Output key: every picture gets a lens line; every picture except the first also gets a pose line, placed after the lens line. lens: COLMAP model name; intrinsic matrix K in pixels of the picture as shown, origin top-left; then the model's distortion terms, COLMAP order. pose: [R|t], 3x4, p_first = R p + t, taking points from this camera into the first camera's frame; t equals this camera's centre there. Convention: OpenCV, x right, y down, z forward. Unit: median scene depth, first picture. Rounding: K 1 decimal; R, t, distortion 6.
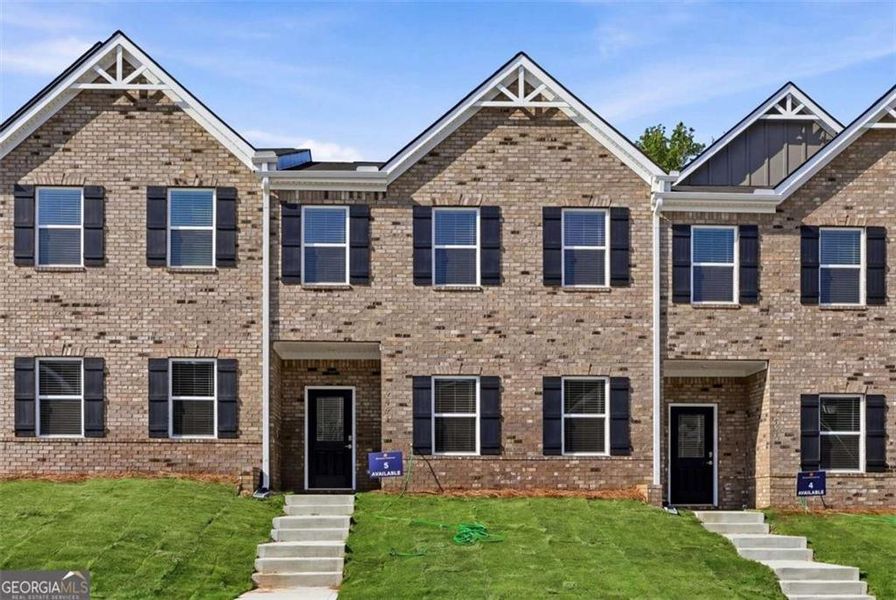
lens RADIAL K [[378.4, 0, 445.5], [0, 378.4, 298.1], [0, 0, 1]] dist [-0.012140, 0.000727]
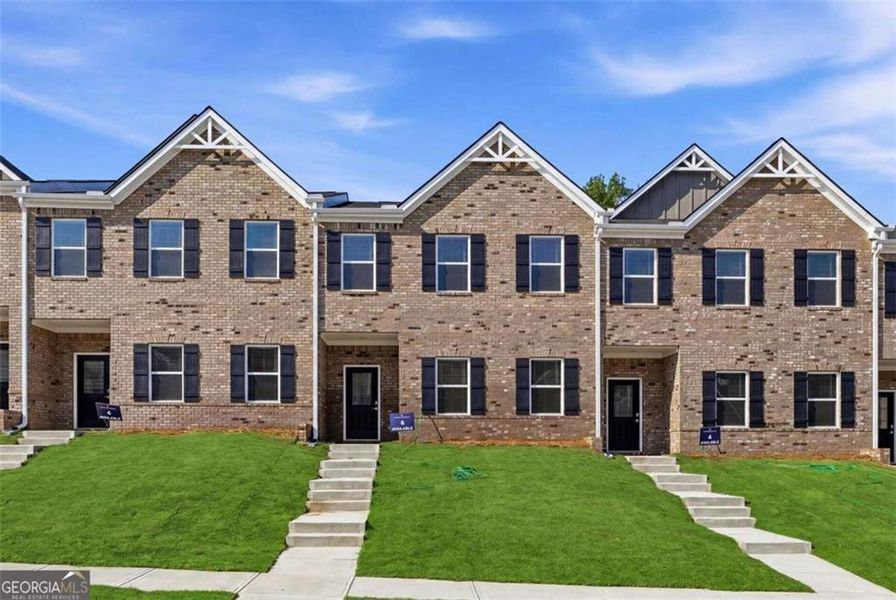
lens RADIAL K [[378.4, 0, 445.5], [0, 378.4, 298.1], [0, 0, 1]] dist [-0.012140, 0.000727]
pose [[0.999045, -0.000481, -0.043697, 0.060603], [0.000251, 0.999986, -0.005266, -0.002626], [0.043699, 0.005250, 0.999031, -0.376619]]
